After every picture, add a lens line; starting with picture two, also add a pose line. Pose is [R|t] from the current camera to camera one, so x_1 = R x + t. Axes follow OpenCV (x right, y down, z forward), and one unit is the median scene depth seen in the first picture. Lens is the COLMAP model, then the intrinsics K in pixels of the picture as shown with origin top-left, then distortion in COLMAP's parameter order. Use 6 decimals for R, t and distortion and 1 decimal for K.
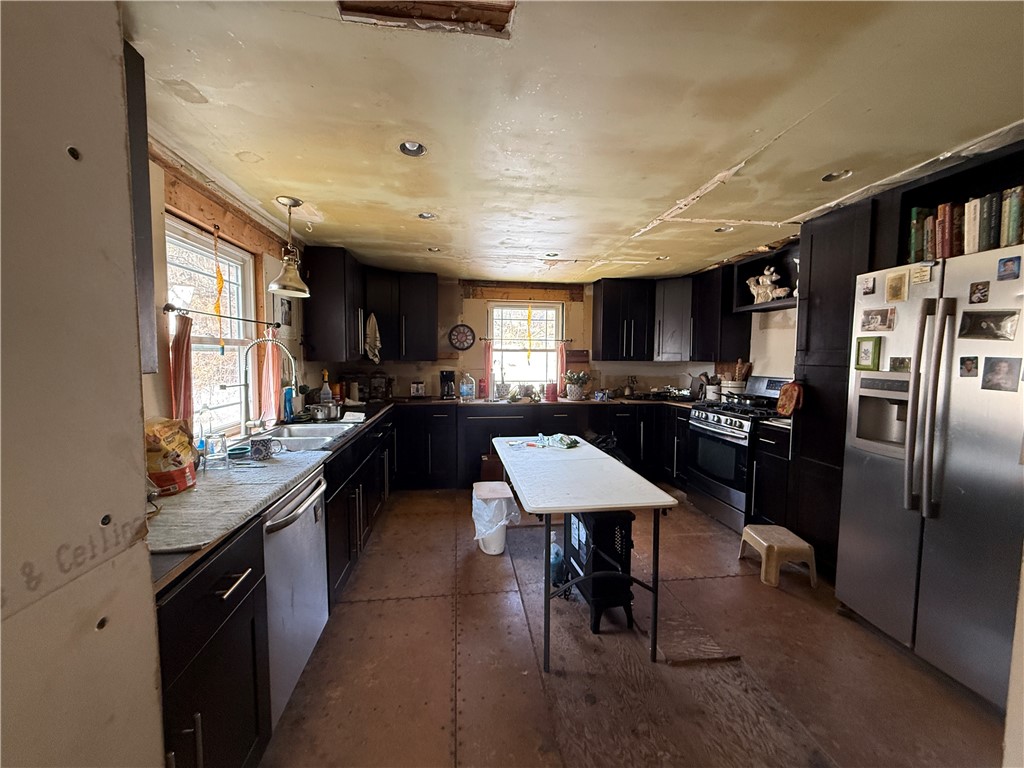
lens RADIAL K [[409.2, 0, 507.6], [0, 409.2, 382.8], [0, 0, 1]] dist [0.001387, 0.000017]
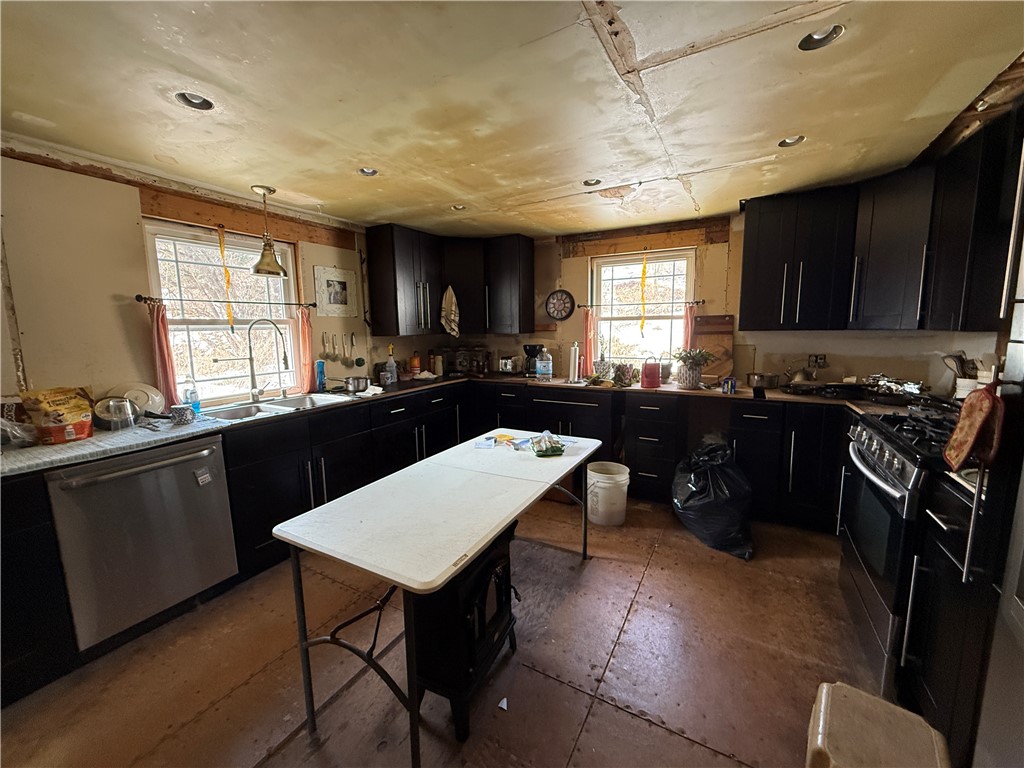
lens RADIAL K [[409.2, 0, 508.3], [0, 409.2, 382.8], [0, 0, 1]] dist [0.001387, 0.000017]
pose [[0.796715, 0.063026, -0.601060, 0.339136], [-0.018447, 0.996620, 0.080051, -0.016957], [0.604073, -0.052690, 0.795185, 0.256513]]
